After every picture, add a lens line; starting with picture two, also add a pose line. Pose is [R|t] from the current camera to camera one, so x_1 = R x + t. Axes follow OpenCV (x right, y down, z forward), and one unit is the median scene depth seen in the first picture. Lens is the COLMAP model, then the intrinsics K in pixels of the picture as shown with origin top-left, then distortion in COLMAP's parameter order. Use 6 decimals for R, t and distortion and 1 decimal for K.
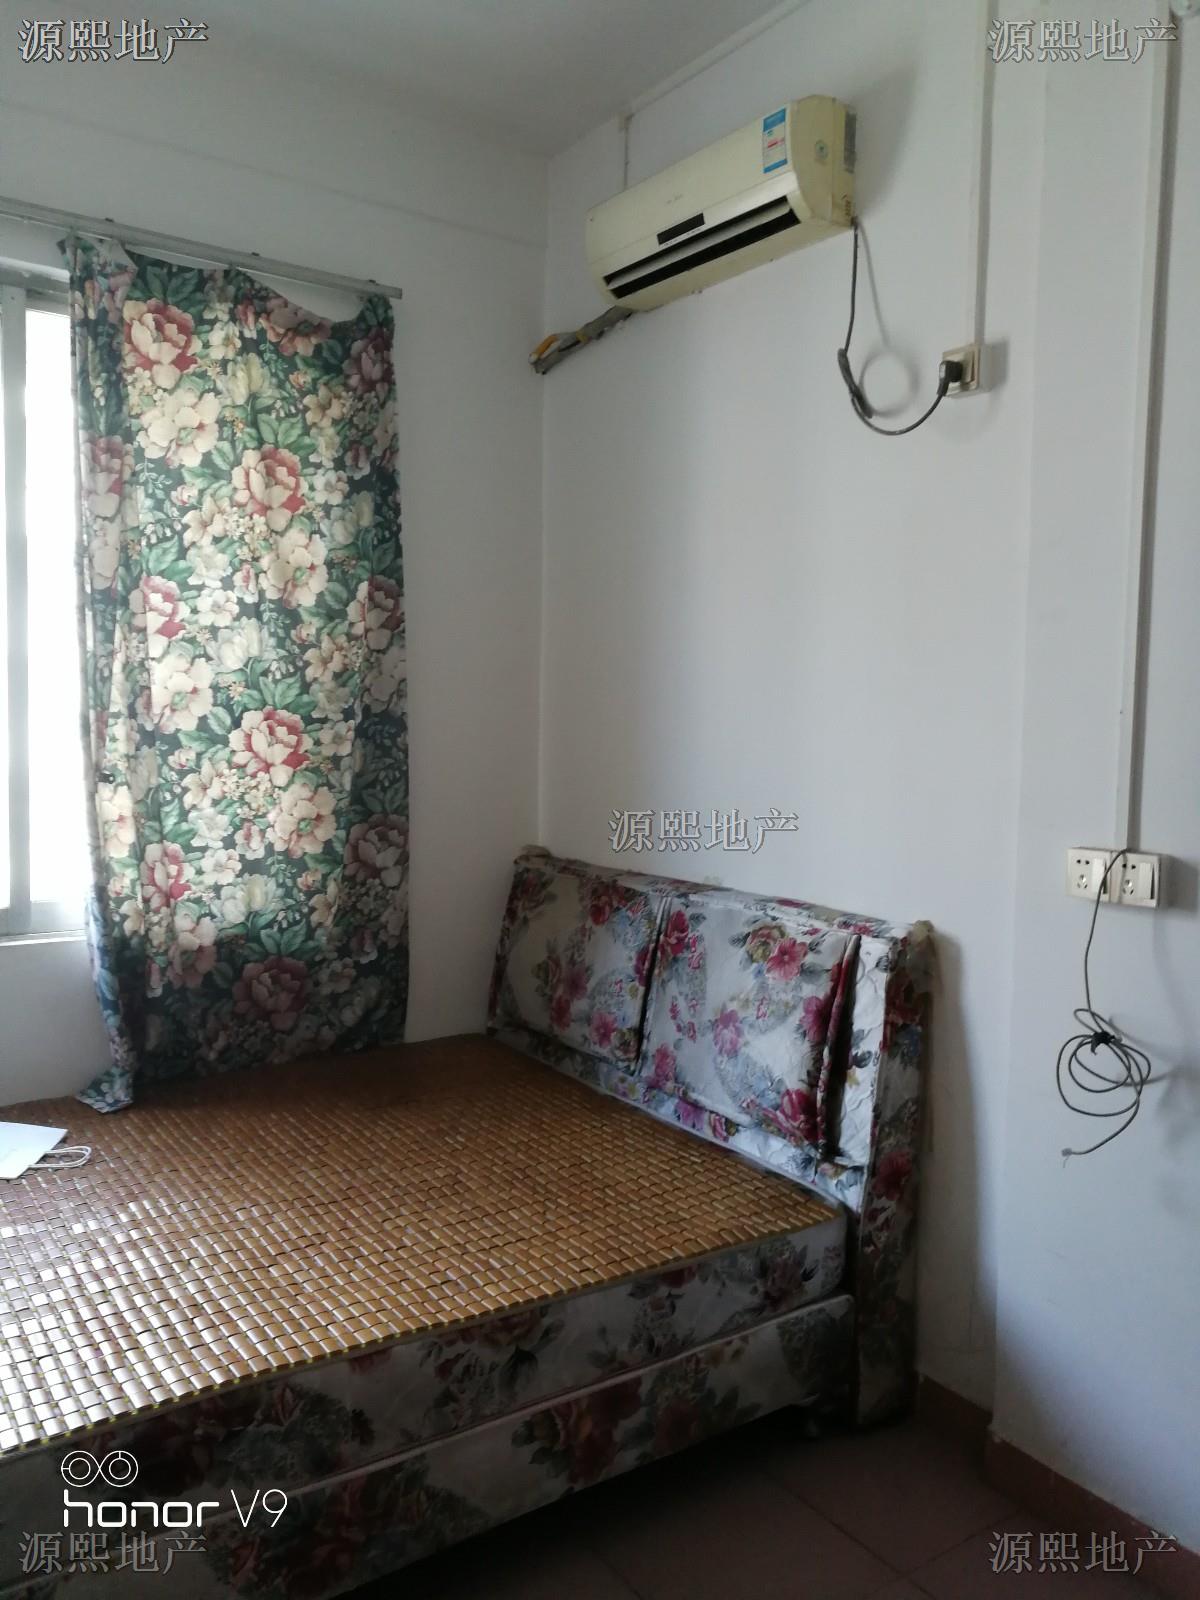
lens RADIAL K [[1245.7, 0, 602.7], [0, 1245.7, 785.0], [0, 0, 1]] dist [-0.033319, 0.035696]
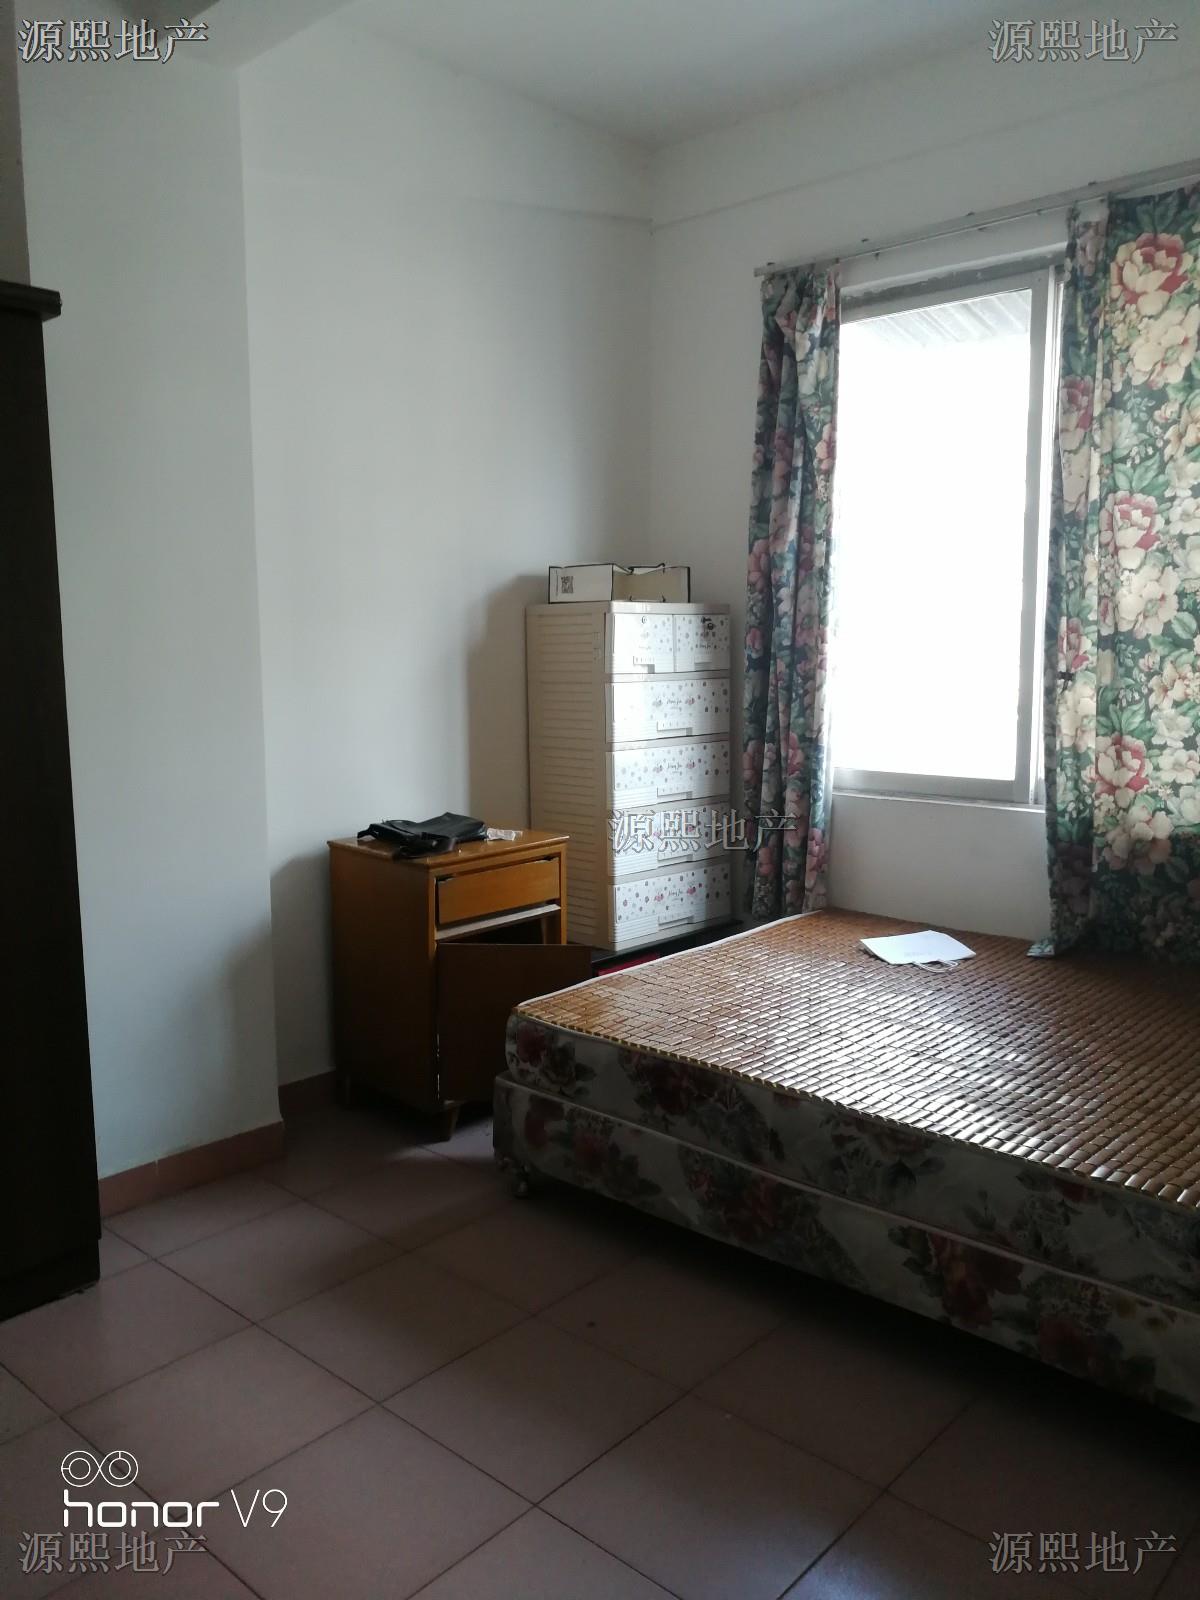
lens RADIAL K [[1245.7, 0, 611.9], [0, 1245.7, 792.7], [0, 0, 1]] dist [-0.033319, 0.035696]
pose [[0.228925, 0.097295, -0.968570, 0.611382], [-0.044309, 0.995003, 0.089477, 0.016382], [0.972435, 0.022433, 0.232092, 0.301015]]
